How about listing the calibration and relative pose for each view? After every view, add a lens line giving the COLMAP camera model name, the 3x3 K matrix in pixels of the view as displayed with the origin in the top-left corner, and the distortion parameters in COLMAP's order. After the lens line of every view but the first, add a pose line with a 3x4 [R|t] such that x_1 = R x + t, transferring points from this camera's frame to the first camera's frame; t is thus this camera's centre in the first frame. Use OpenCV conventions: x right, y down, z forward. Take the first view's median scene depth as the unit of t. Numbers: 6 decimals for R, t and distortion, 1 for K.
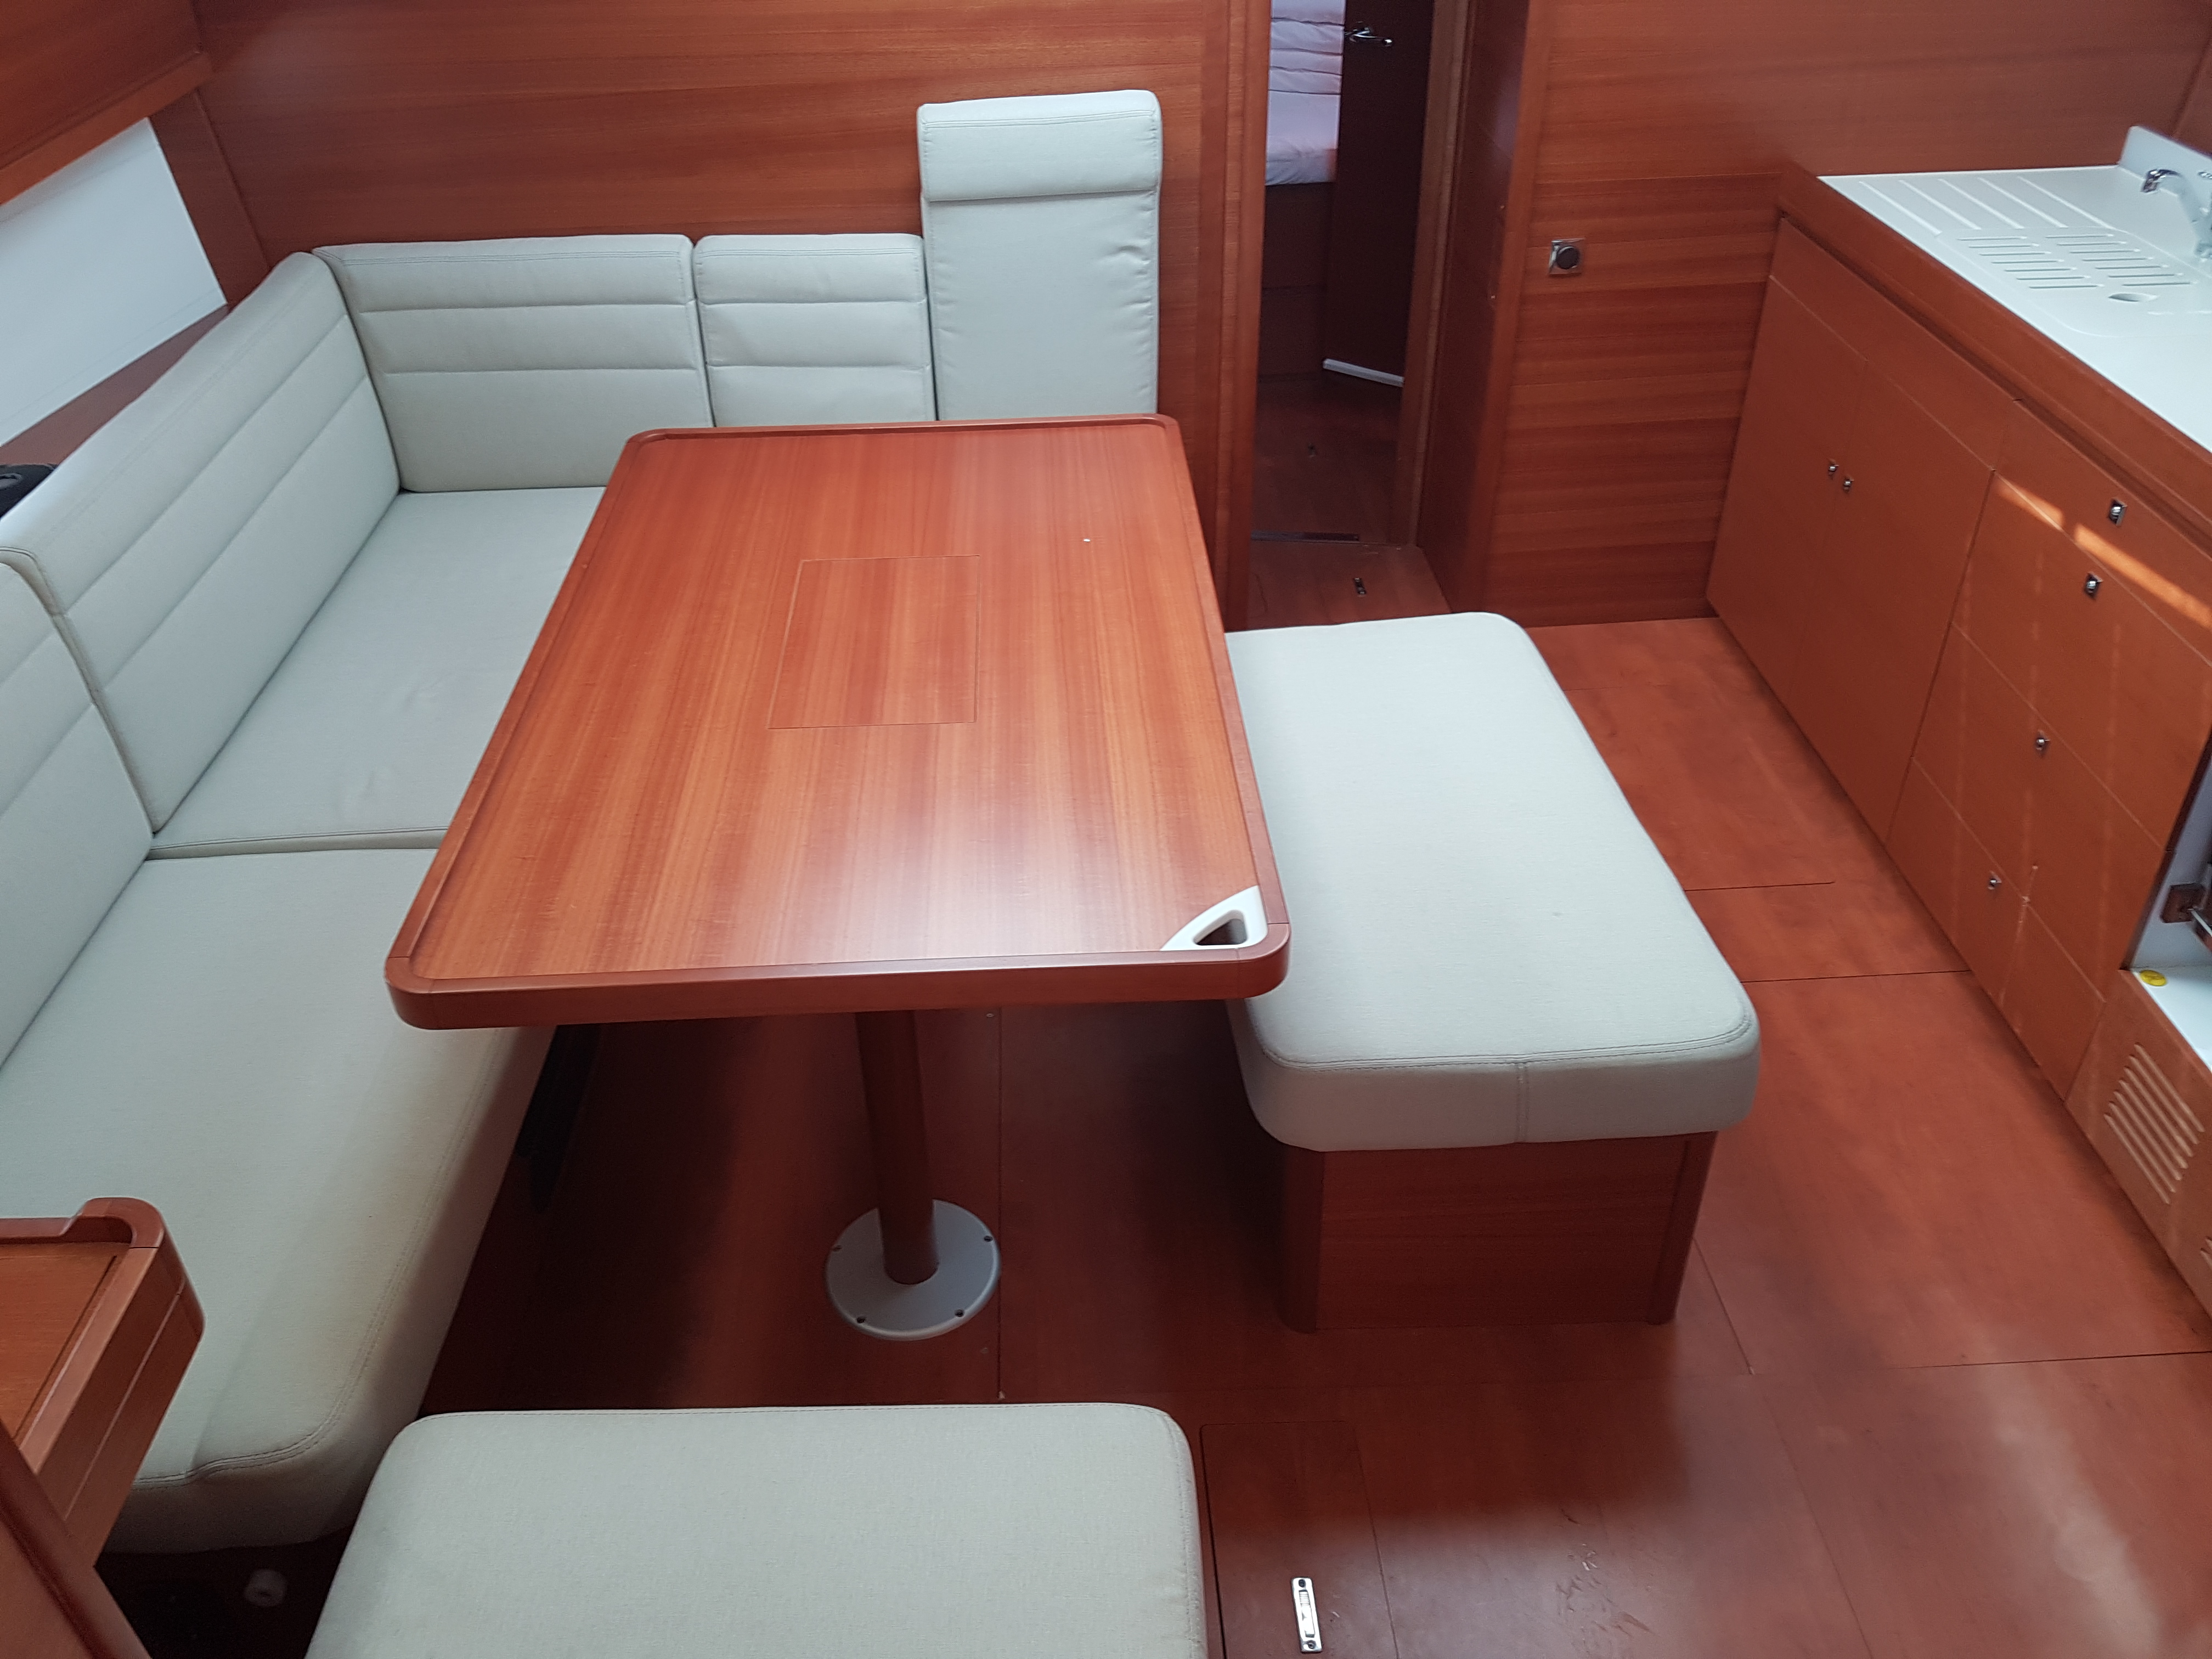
lens RADIAL K [[1753.0, 0, 1066.6], [0, 1753.0, 844.0], [0, 0, 1]] dist [0.075279, -0.121091]
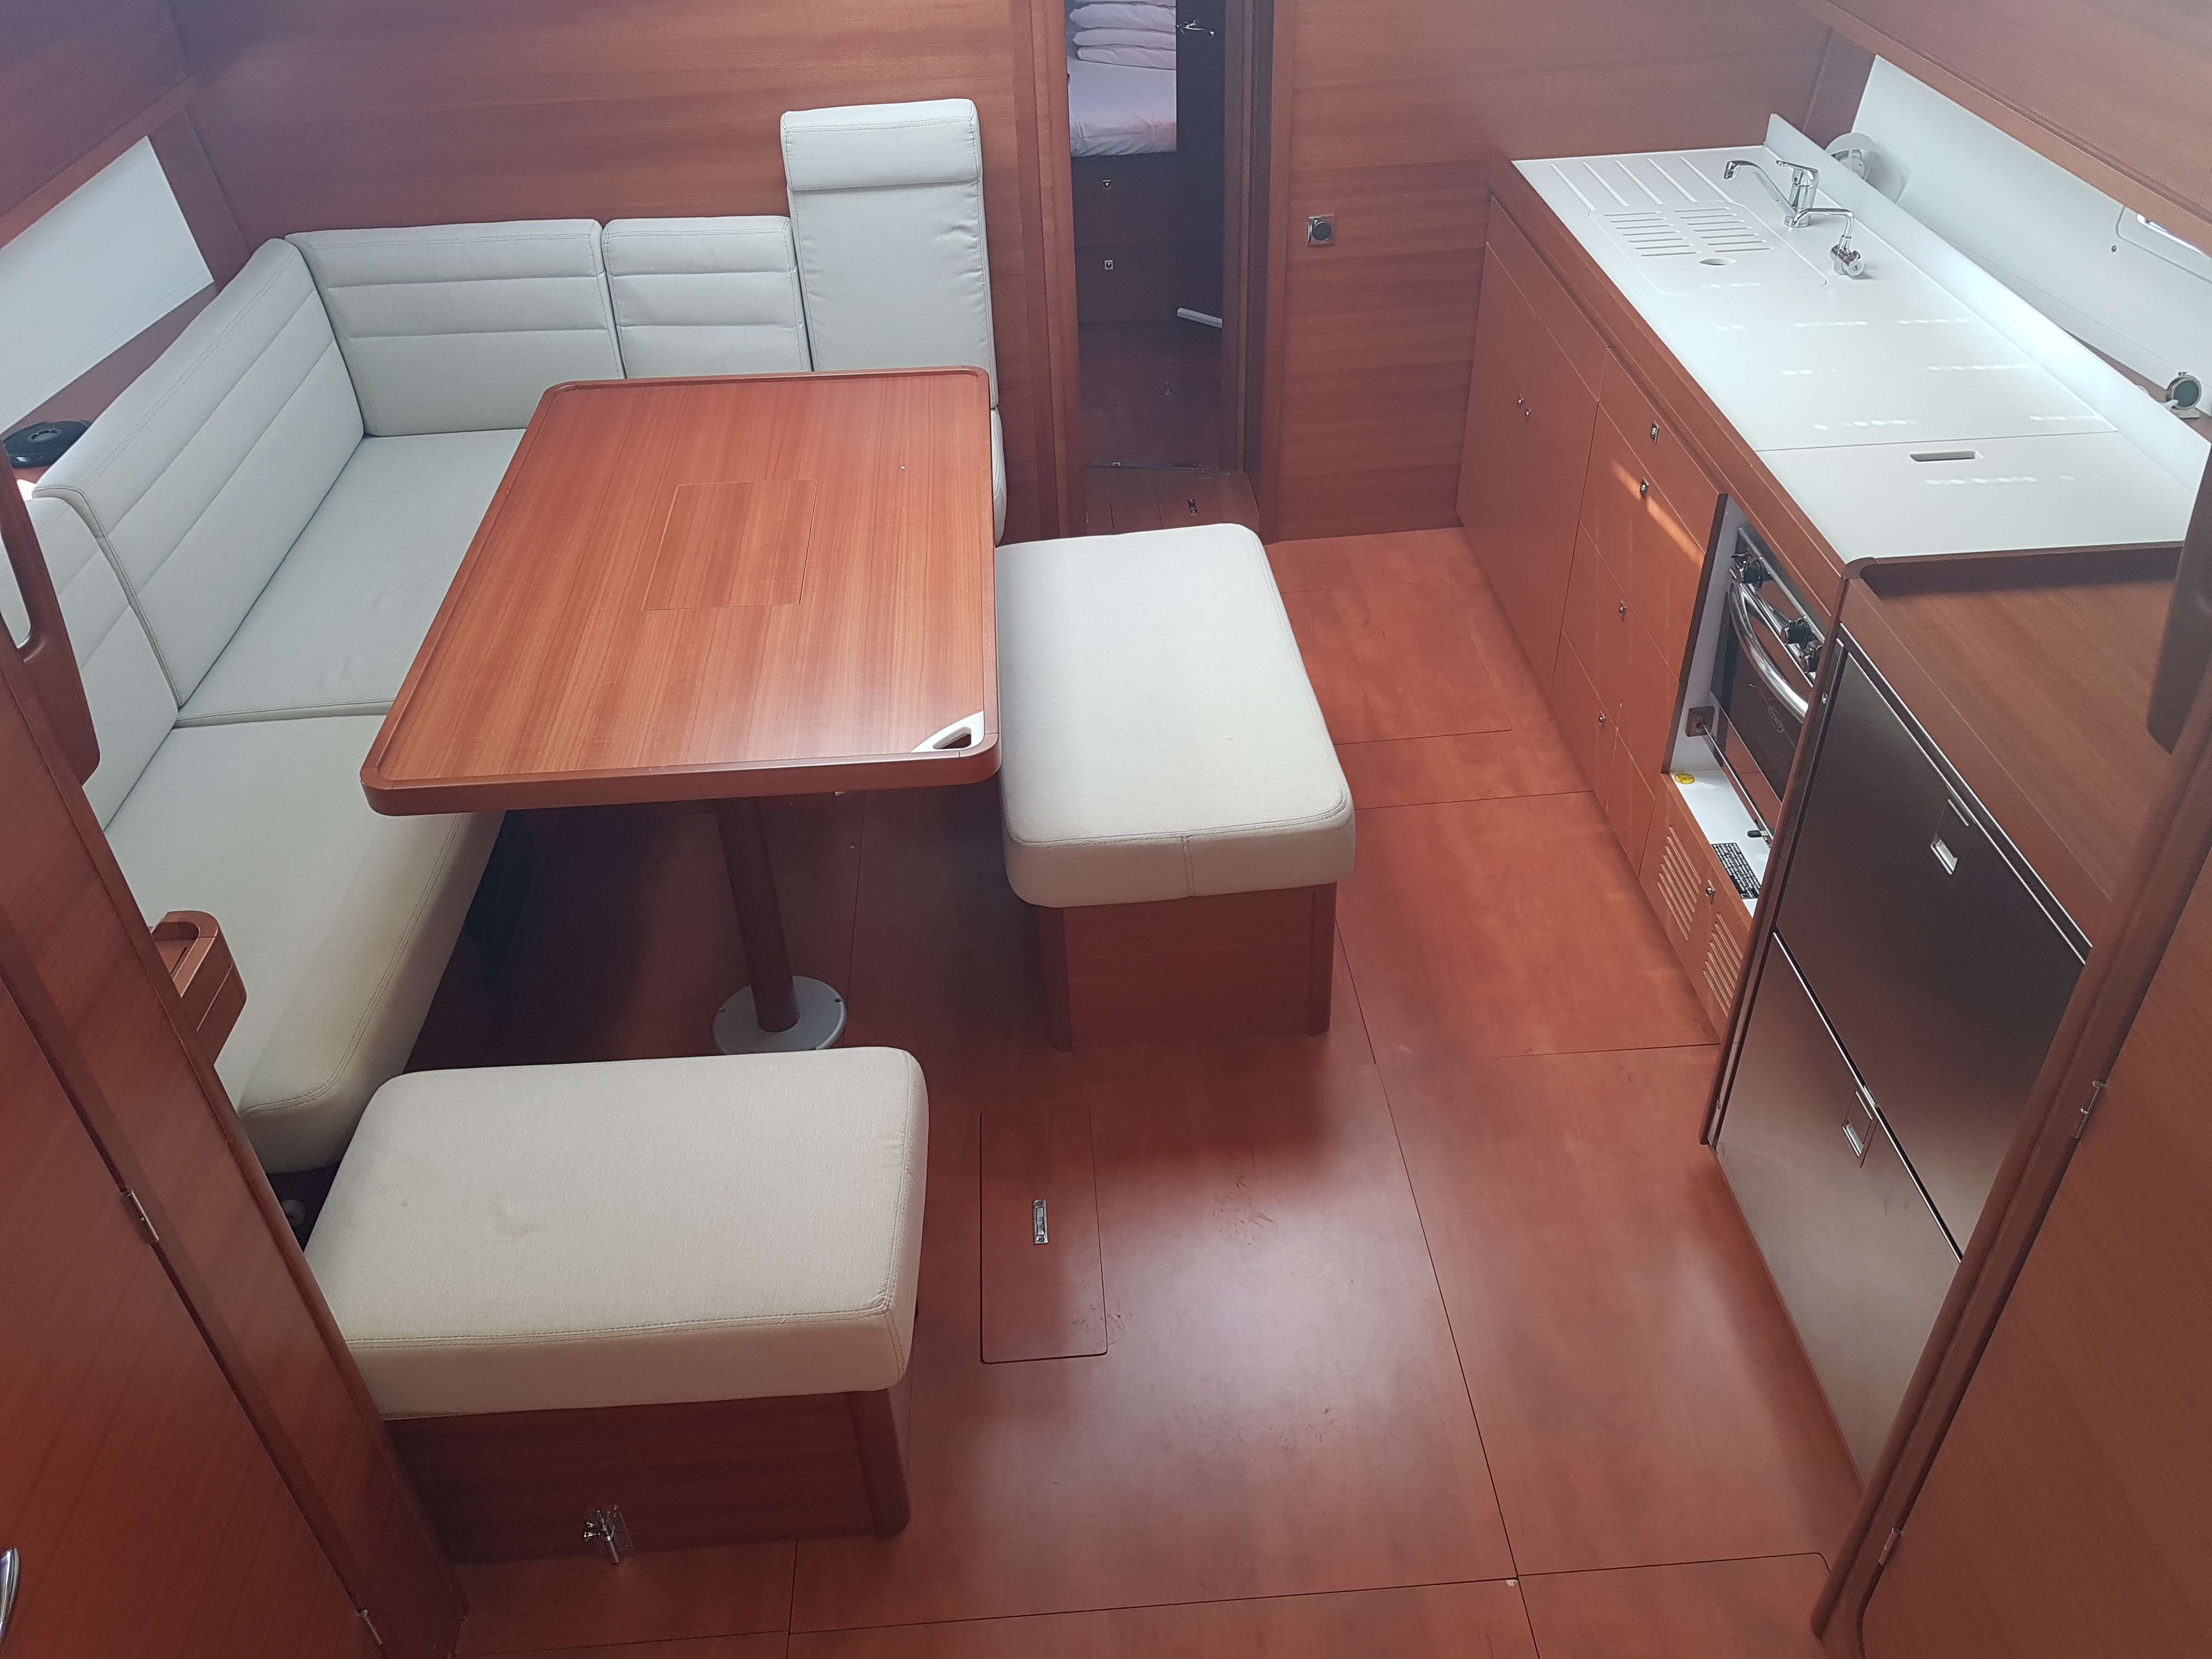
lens RADIAL K [[1753.0, 0, 1105.6], [0, 1753.0, 838.4], [0, 0, 1]] dist [0.075279, -0.121091]
pose [[0.999445, -0.022123, 0.024912, 0.114559], [0.021303, 0.999239, 0.032688, 0.056452], [-0.025616, -0.032139, 0.999155, -0.284126]]
